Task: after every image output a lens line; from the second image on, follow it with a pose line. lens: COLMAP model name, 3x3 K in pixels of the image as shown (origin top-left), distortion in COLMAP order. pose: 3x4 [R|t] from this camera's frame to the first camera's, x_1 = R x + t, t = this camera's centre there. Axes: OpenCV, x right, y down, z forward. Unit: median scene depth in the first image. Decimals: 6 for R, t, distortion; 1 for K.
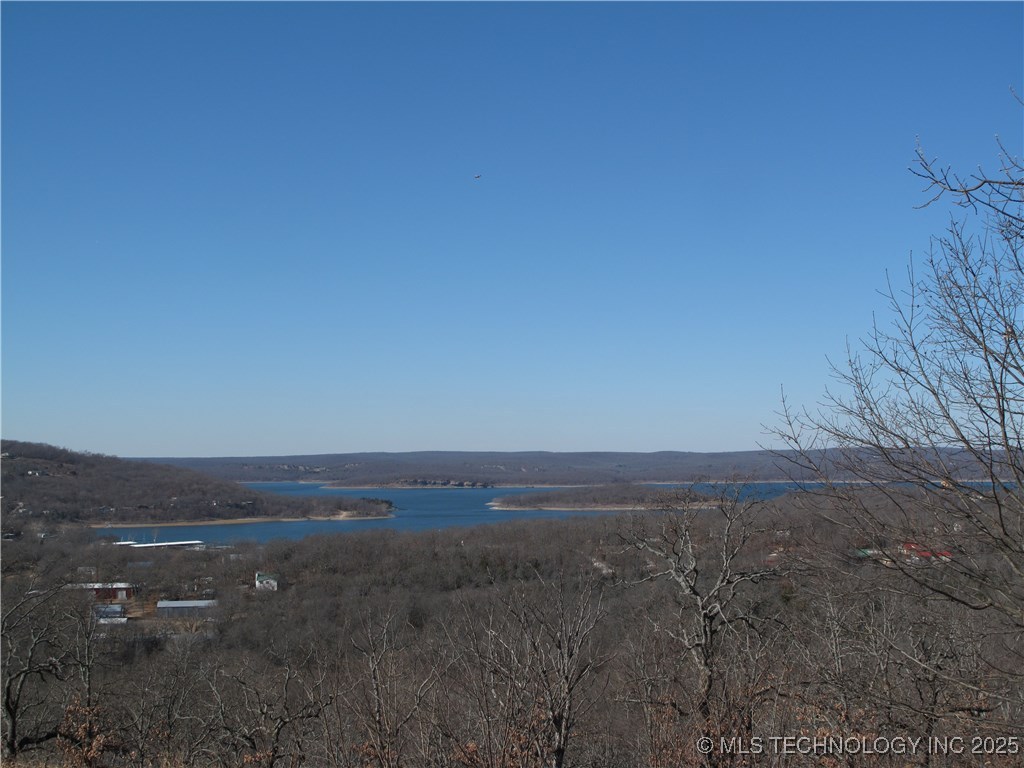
lens RADIAL K [[1471.6, 0, 516.9], [0, 1471.6, 389.0], [0, 0, 1]] dist [-0.031249, -0.077973]
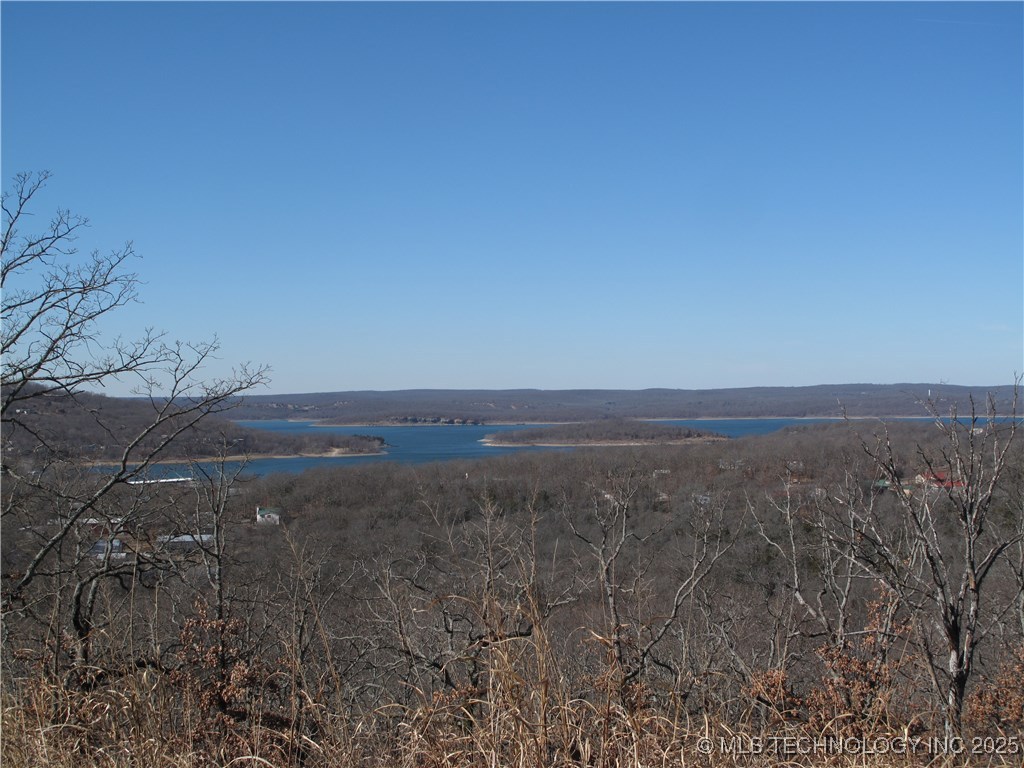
lens RADIAL K [[1471.6, 0, 516.9], [0, 1471.6, 389.0], [0, 0, 1]] dist [-0.031249, -0.077973]
pose [[0.999952, -0.003956, 0.009003, -0.106735], [0.003578, 0.999127, 0.041620, 0.056927], [-0.009160, -0.041585, 0.999093, 0.226914]]
